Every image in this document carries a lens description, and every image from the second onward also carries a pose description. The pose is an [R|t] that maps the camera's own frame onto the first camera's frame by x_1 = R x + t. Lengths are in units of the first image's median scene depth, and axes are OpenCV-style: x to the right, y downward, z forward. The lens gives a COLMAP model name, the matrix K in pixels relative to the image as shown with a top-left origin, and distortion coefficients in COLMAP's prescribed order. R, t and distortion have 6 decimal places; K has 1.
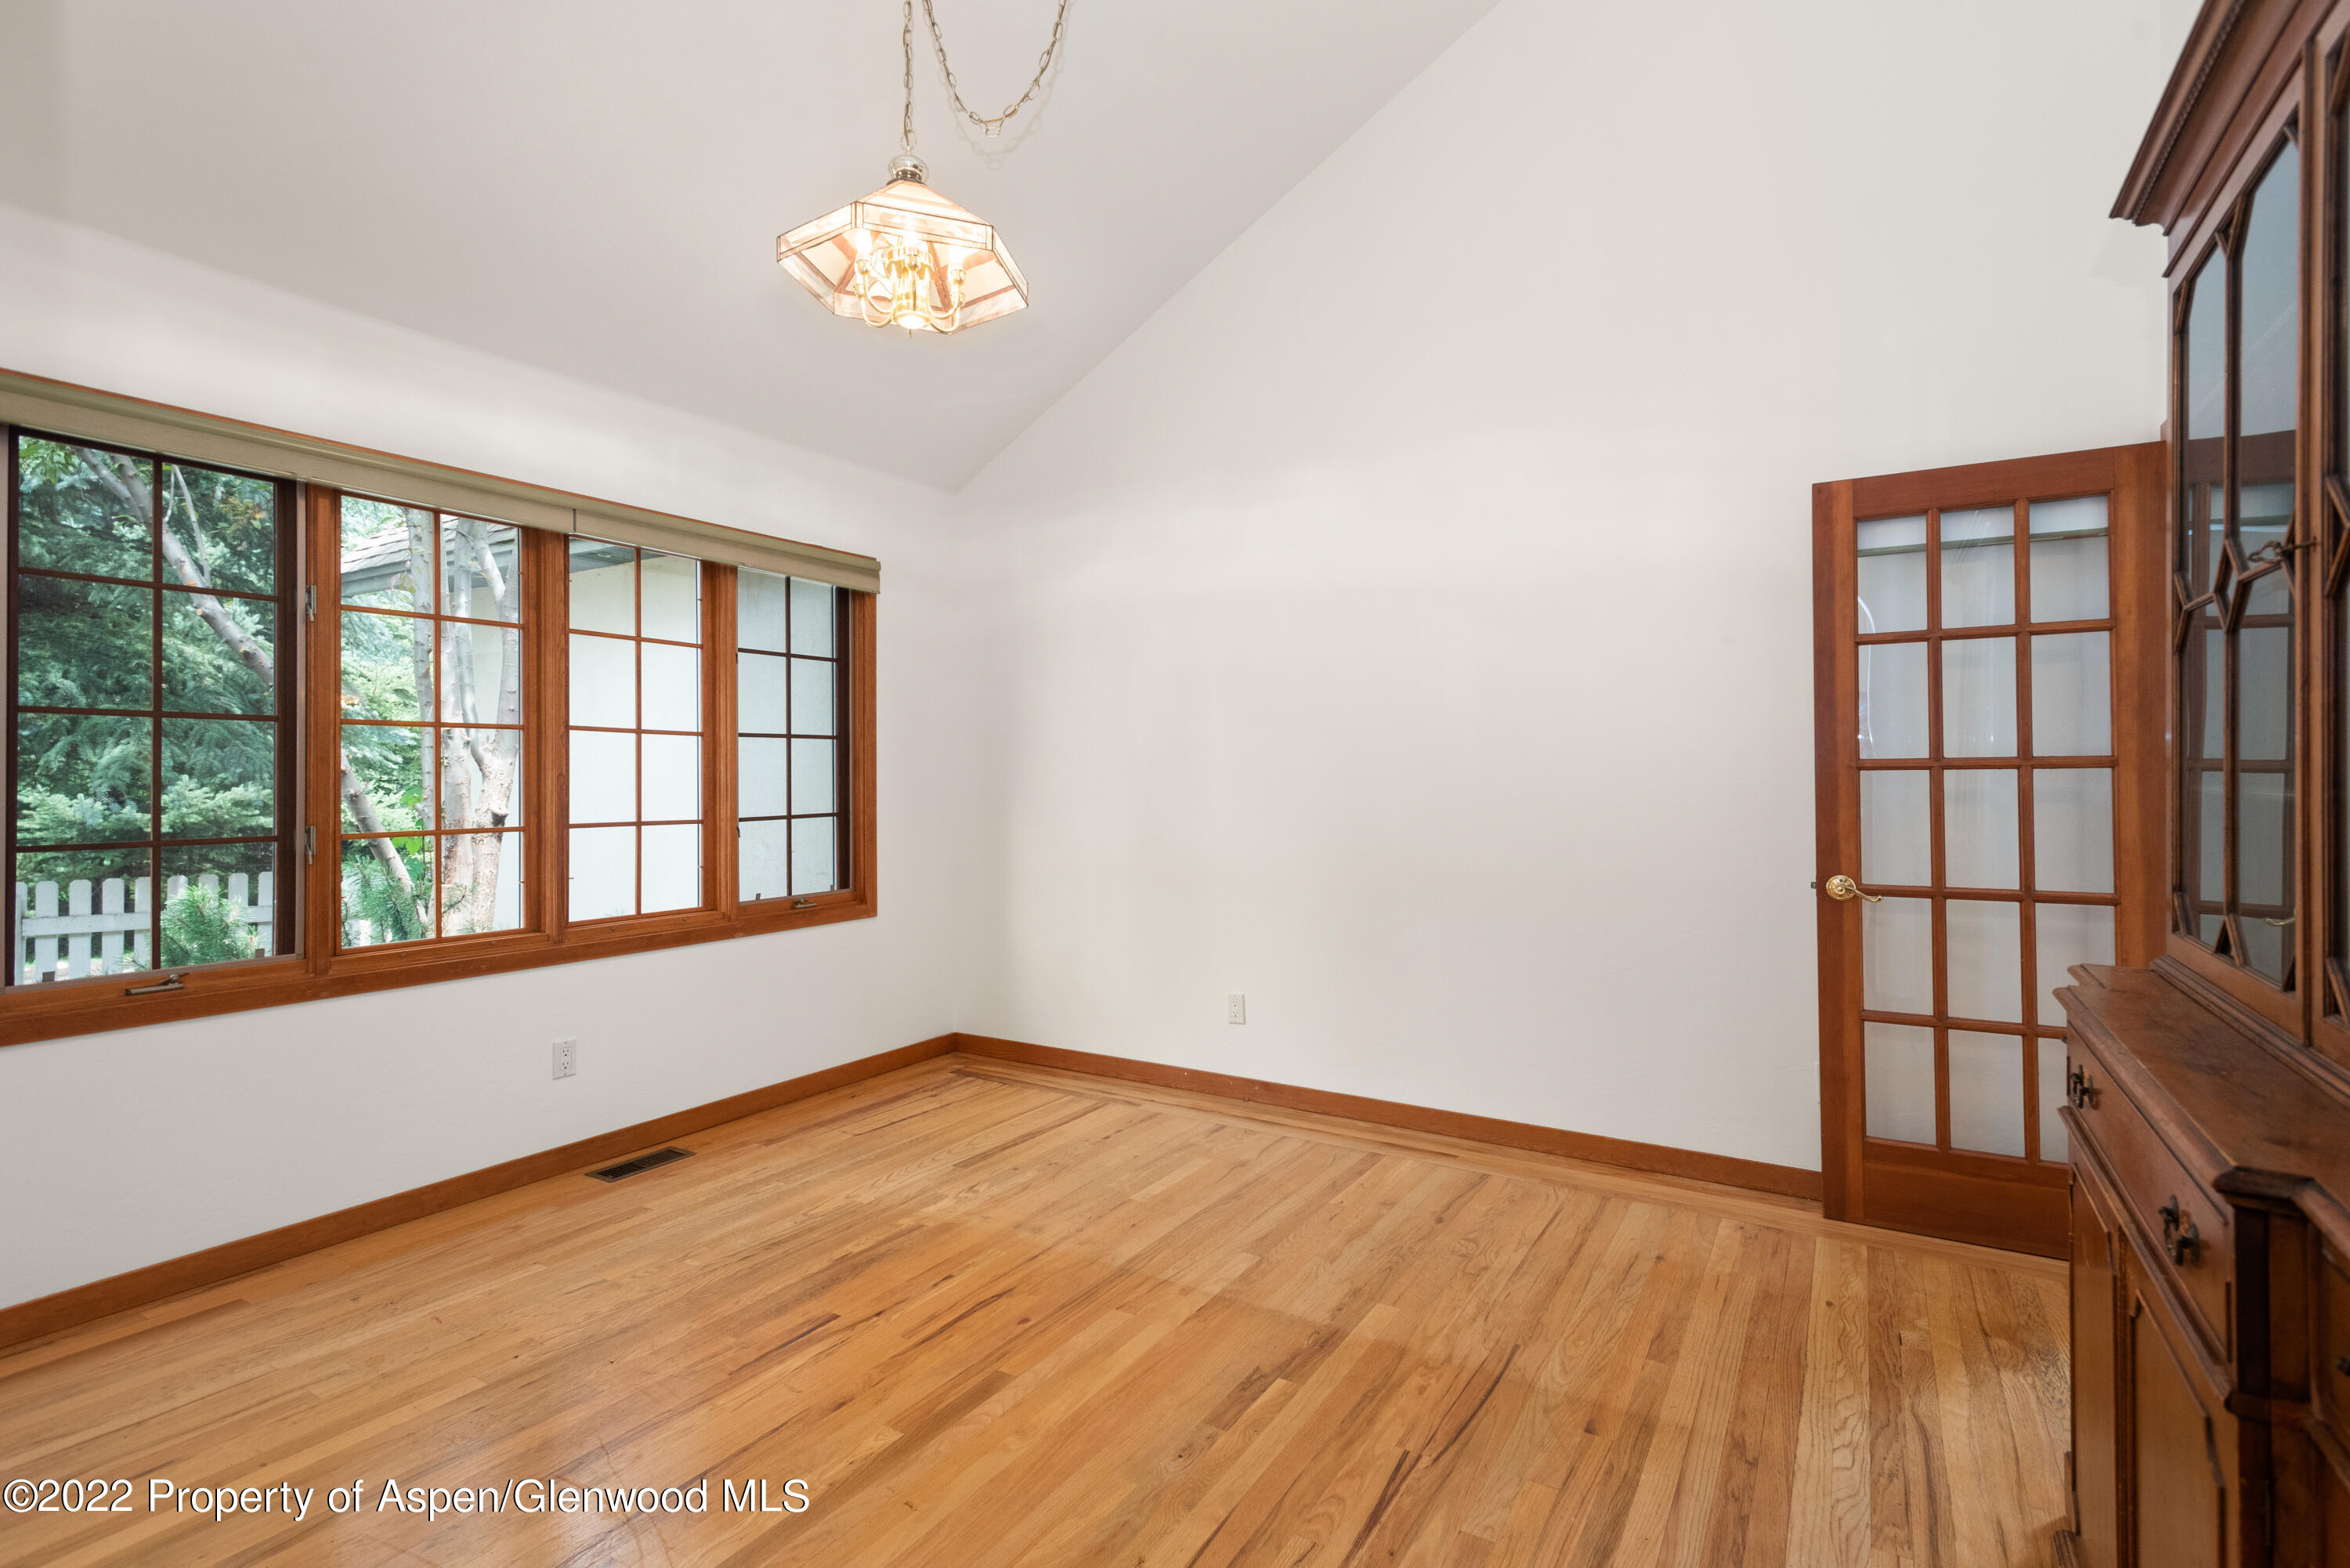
lens RADIAL K [[1111.6, 0, 1222.3], [0, 1111.6, 771.6], [0, 0, 1]] dist [0.008845, -0.001653]
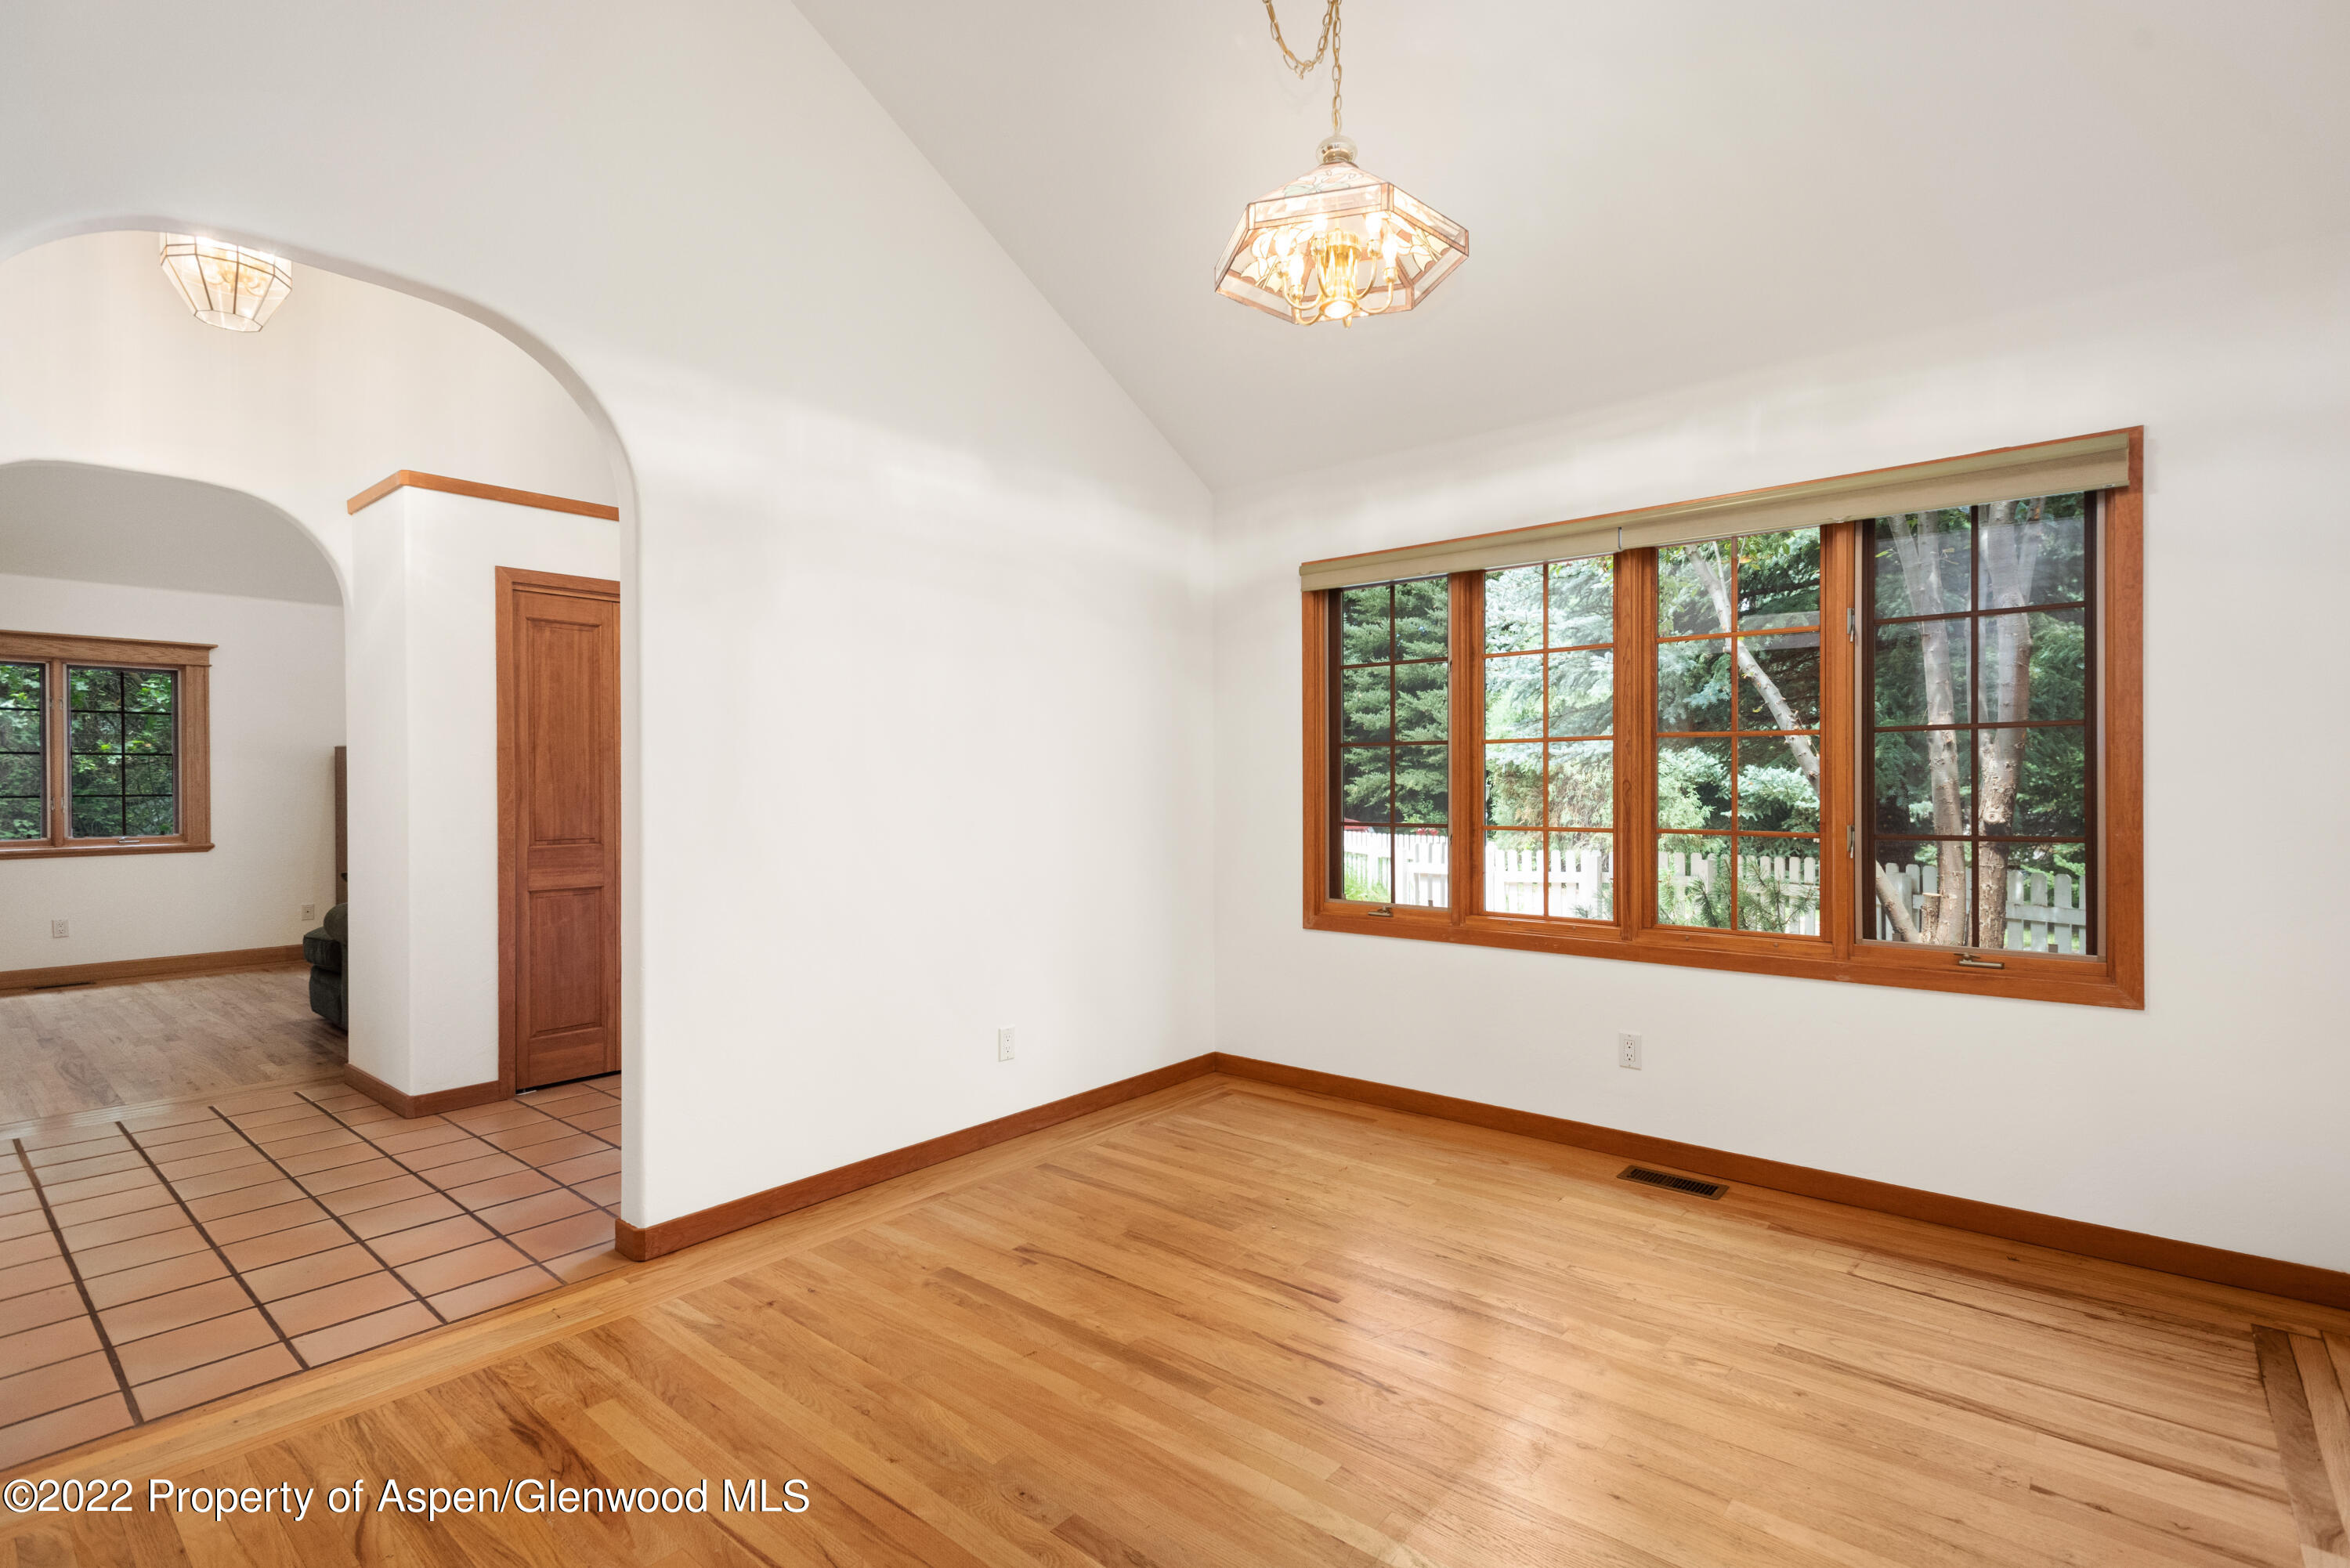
lens RADIAL K [[1111.6, 0, 1173.3], [0, 1111.6, 797.1], [0, 0, 1]] dist [0.008845, -0.001653]
pose [[-0.181624, 0.022088, -0.983120, 0.512512], [0.007196, 0.999751, 0.021132, -0.006378], [0.983342, -0.003236, -0.181737, 0.762309]]
